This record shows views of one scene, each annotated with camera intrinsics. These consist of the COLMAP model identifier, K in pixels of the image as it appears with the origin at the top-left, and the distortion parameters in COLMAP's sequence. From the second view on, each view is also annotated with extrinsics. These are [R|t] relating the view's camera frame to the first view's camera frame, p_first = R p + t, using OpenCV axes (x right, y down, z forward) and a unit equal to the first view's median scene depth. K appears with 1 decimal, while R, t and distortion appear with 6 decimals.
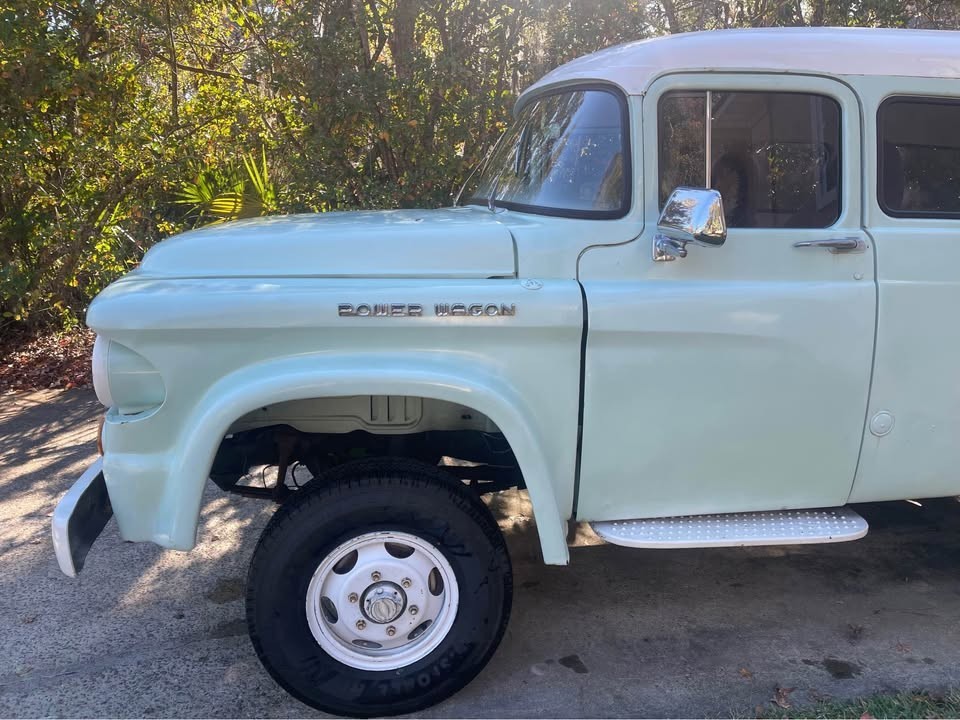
lens RADIAL K [[725.9, 0, 480.0], [0, 725.9, 360.0], [0, 0, 1]] dist [0.018507, -0.002593]
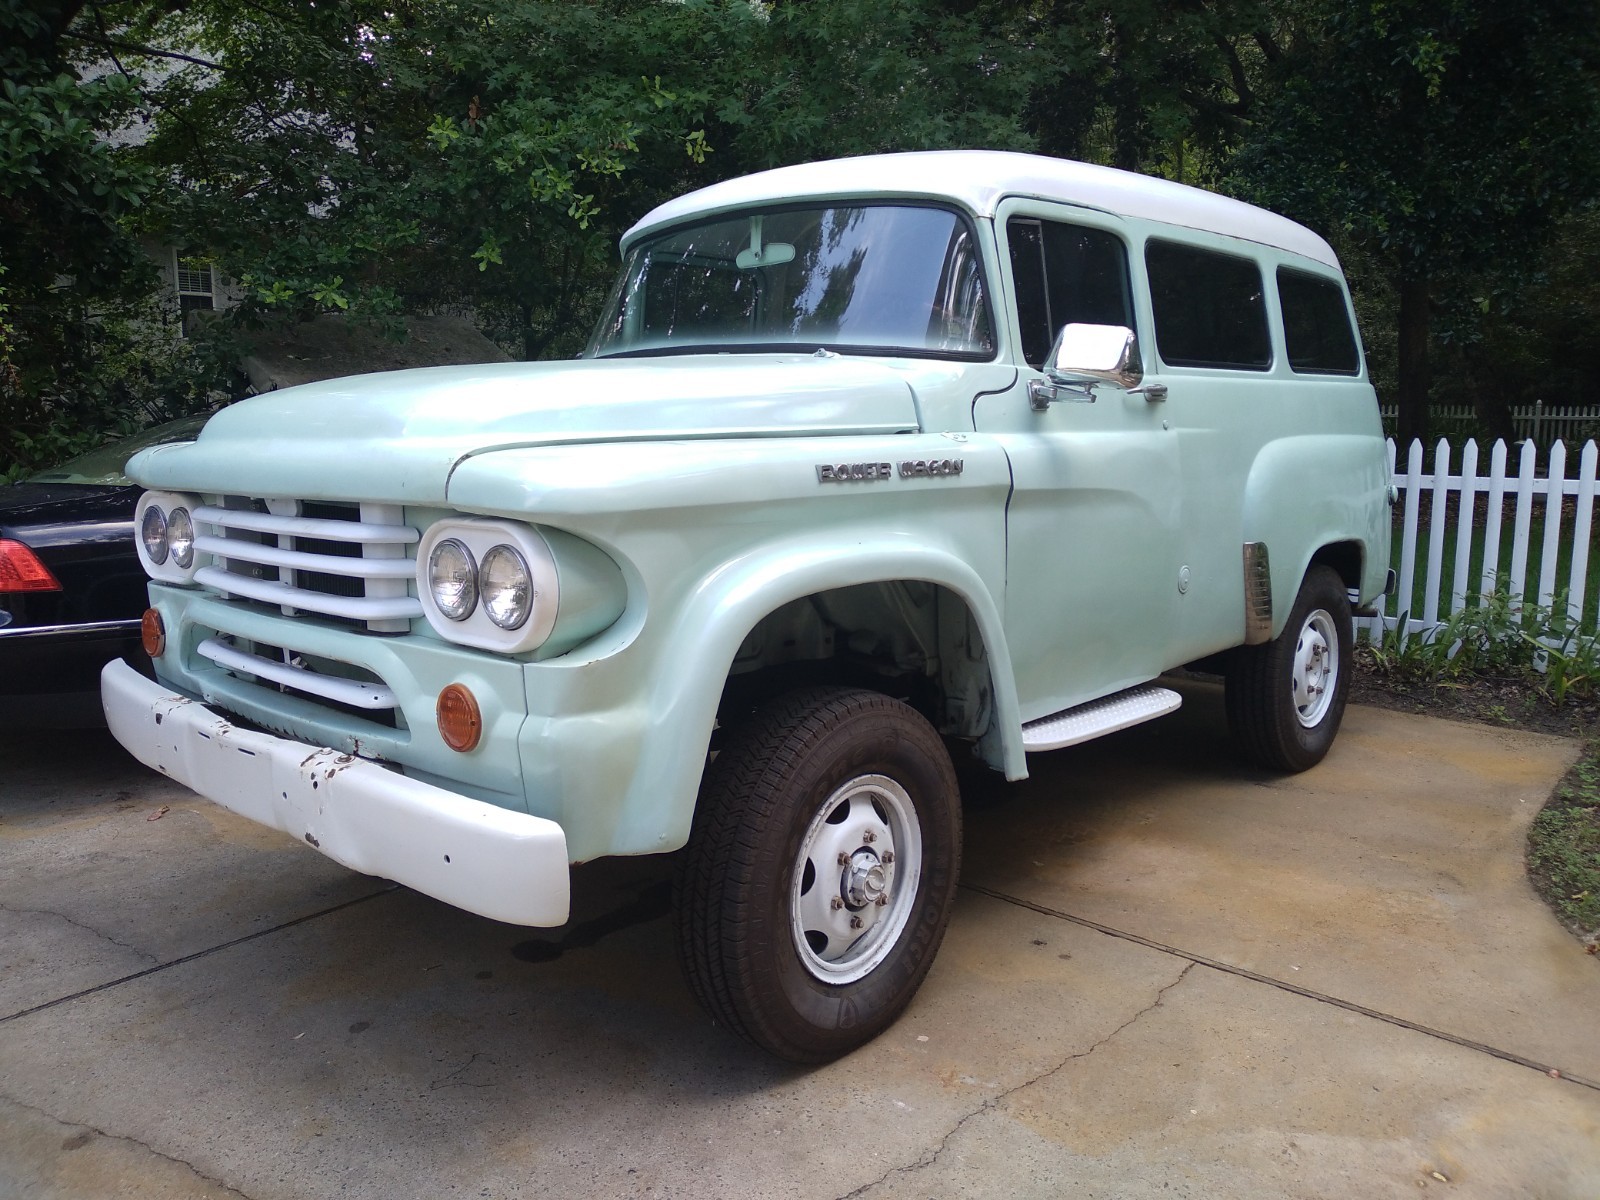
lens RADIAL K [[1270.2, 0, 796.9], [0, 1270.2, 619.7], [0, 0, 1]] dist [-0.009792, -0.004111]
pose [[0.776961, -0.116688, 0.618640, -0.938956], [0.146832, 0.989159, 0.002167, 0.065761], [-0.612187, 0.089153, 0.785671, 0.012992]]
